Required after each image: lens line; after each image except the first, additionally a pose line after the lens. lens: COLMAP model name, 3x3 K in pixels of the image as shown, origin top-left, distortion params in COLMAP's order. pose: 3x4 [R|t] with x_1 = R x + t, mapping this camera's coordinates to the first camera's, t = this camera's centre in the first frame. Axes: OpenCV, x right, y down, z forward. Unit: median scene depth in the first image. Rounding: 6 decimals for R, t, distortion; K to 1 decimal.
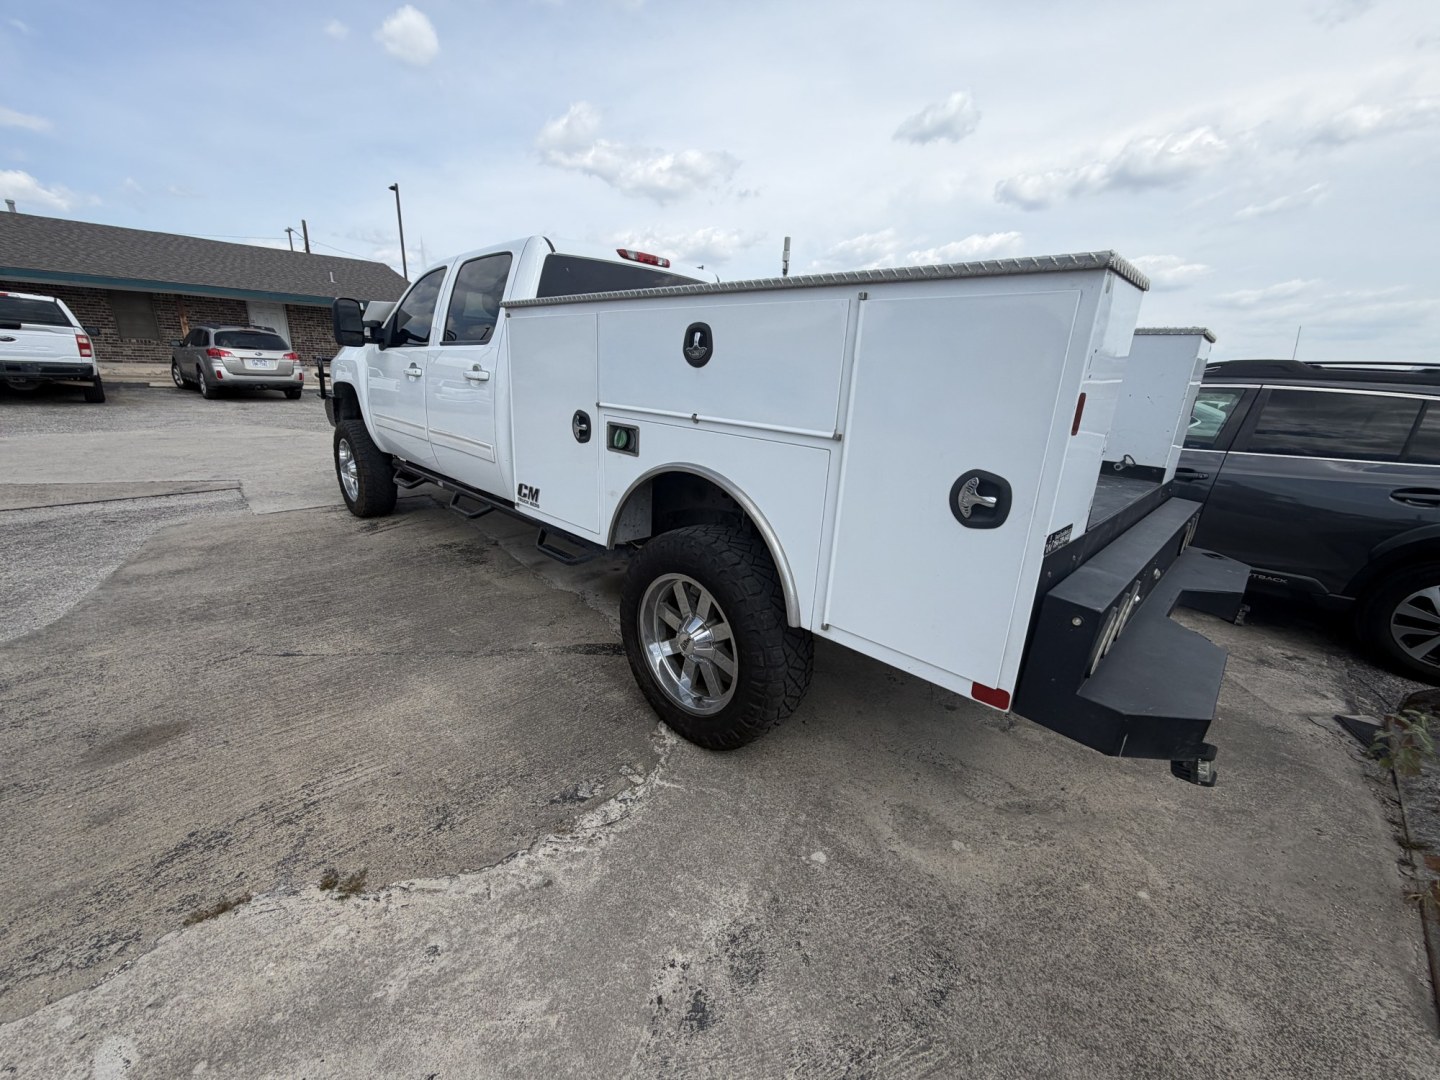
lens RADIAL K [[575.1, 0, 713.5], [0, 575.1, 547.1], [0, 0, 1]] dist [-0.001645, 0.001405]
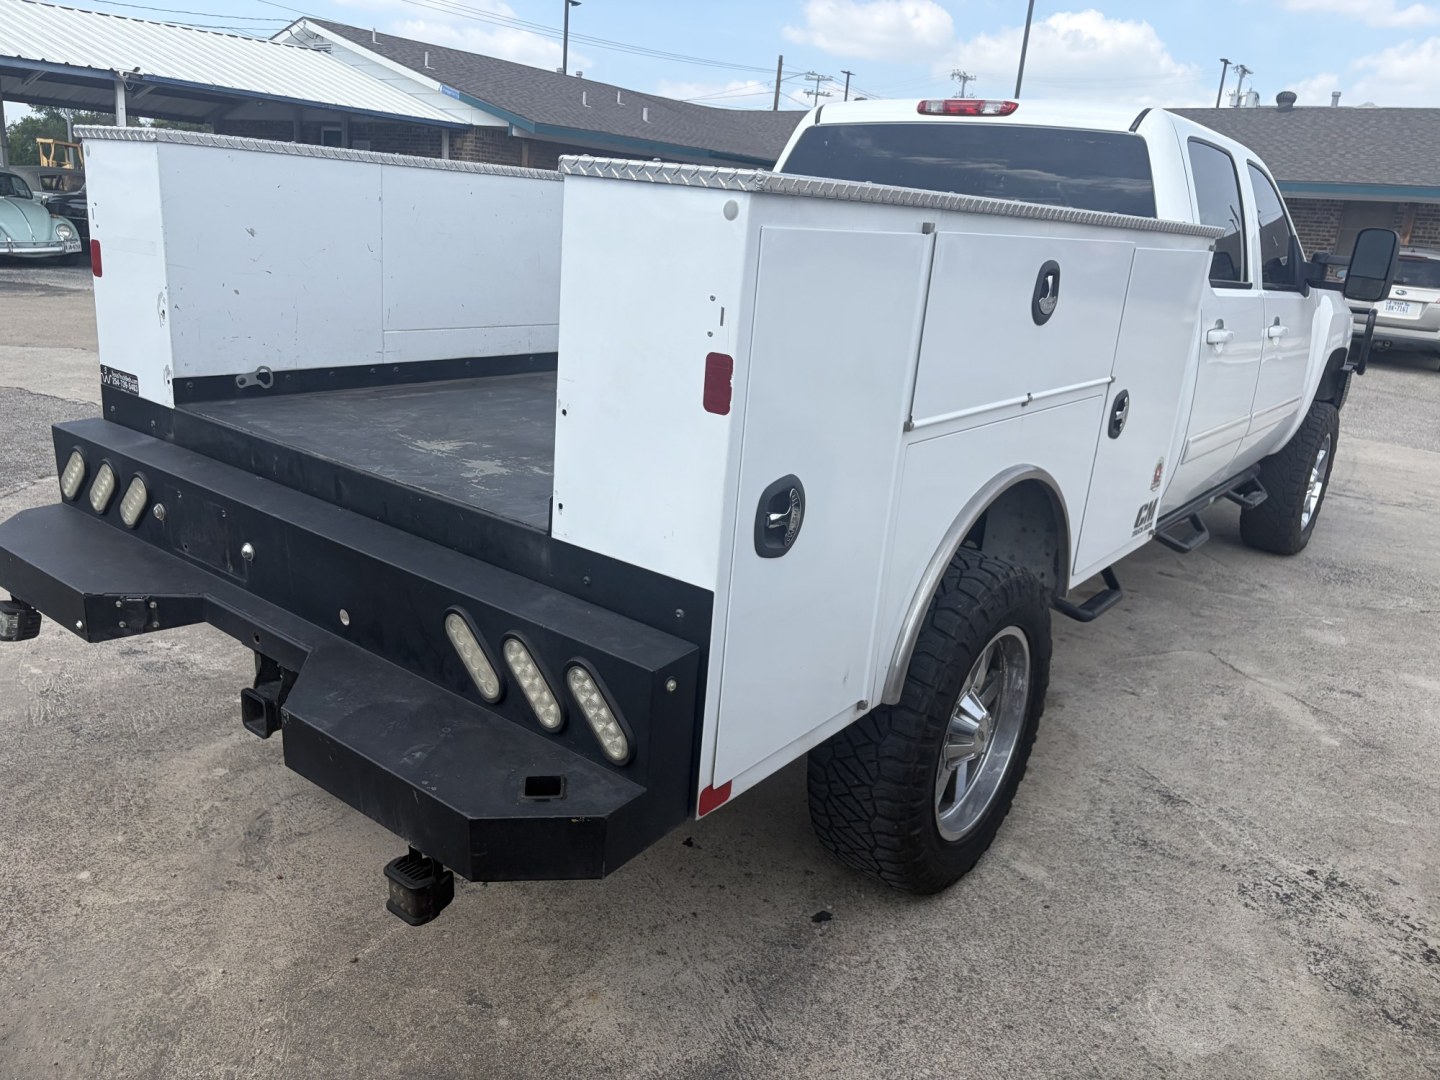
lens RADIAL K [[1080.3, 0, 689.9], [0, 1080.3, 531.0], [0, 0, 1]] dist [0.033318, -0.030829]
pose [[0.117283, 0.247926, -0.961654, 1.301949], [-0.365461, 0.911159, 0.190336, -0.249079], [0.923408, 0.329123, 0.197471, 0.791266]]
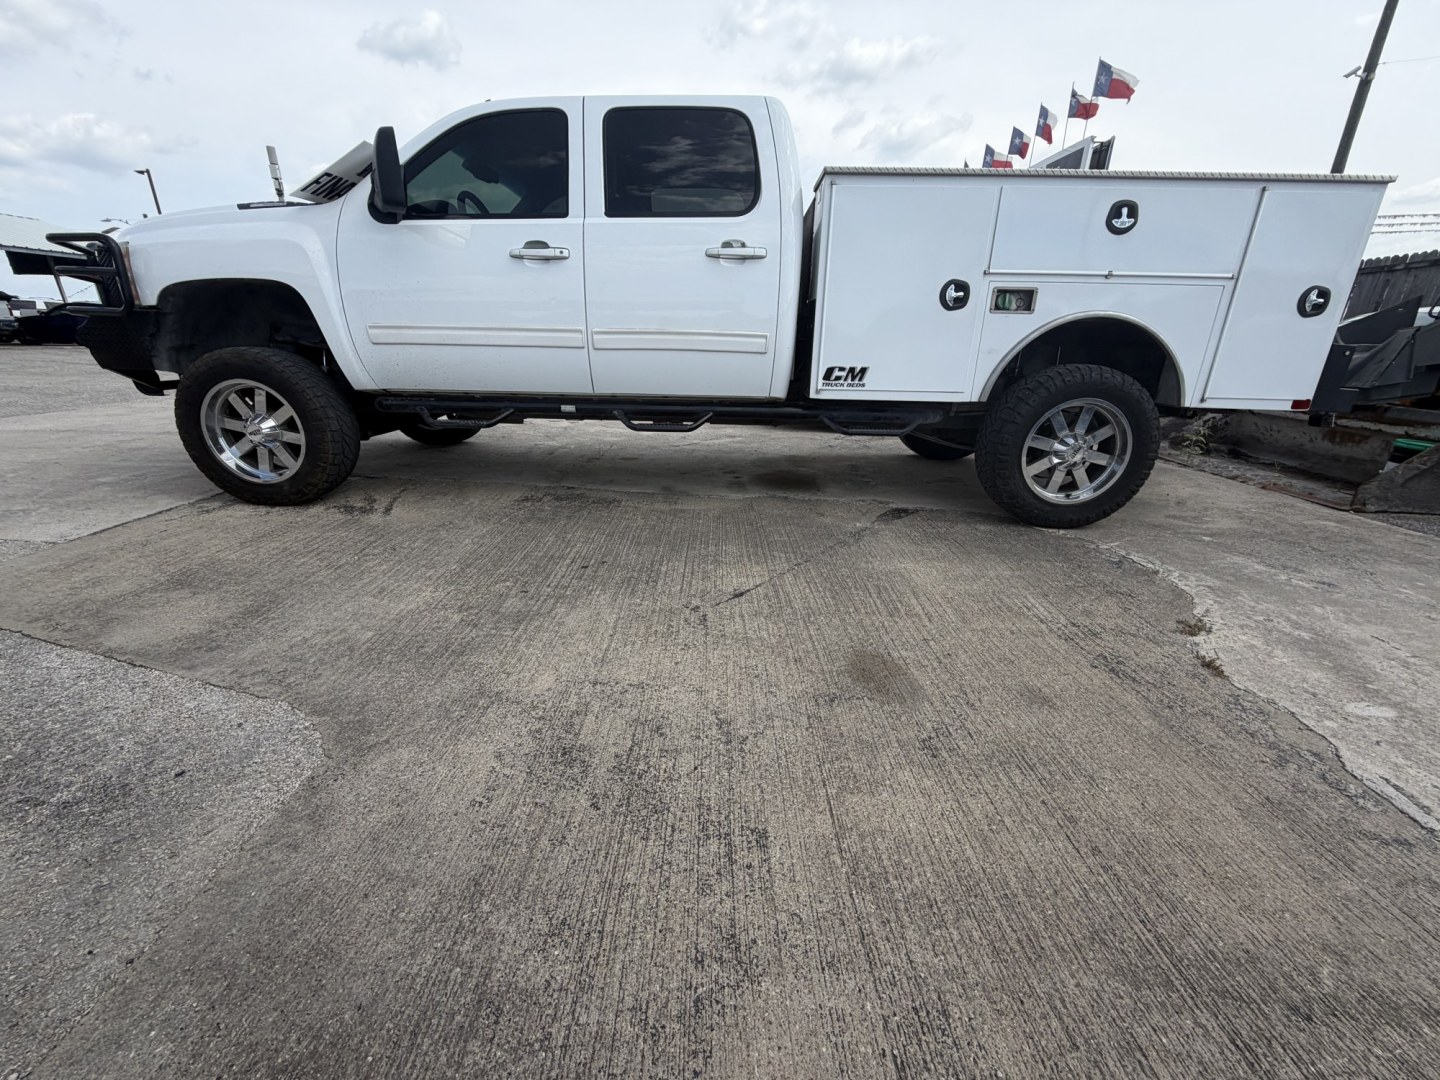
lens RADIAL K [[575.1, 0, 708.7], [0, 575.1, 551.1], [0, 0, 1]] dist [-0.001645, 0.001405]
pose [[0.734854, -0.265849, 0.623950, -1.247457], [0.216152, 0.963804, 0.156080, -0.006159], [-0.642859, 0.020172, 0.765719, 0.406398]]
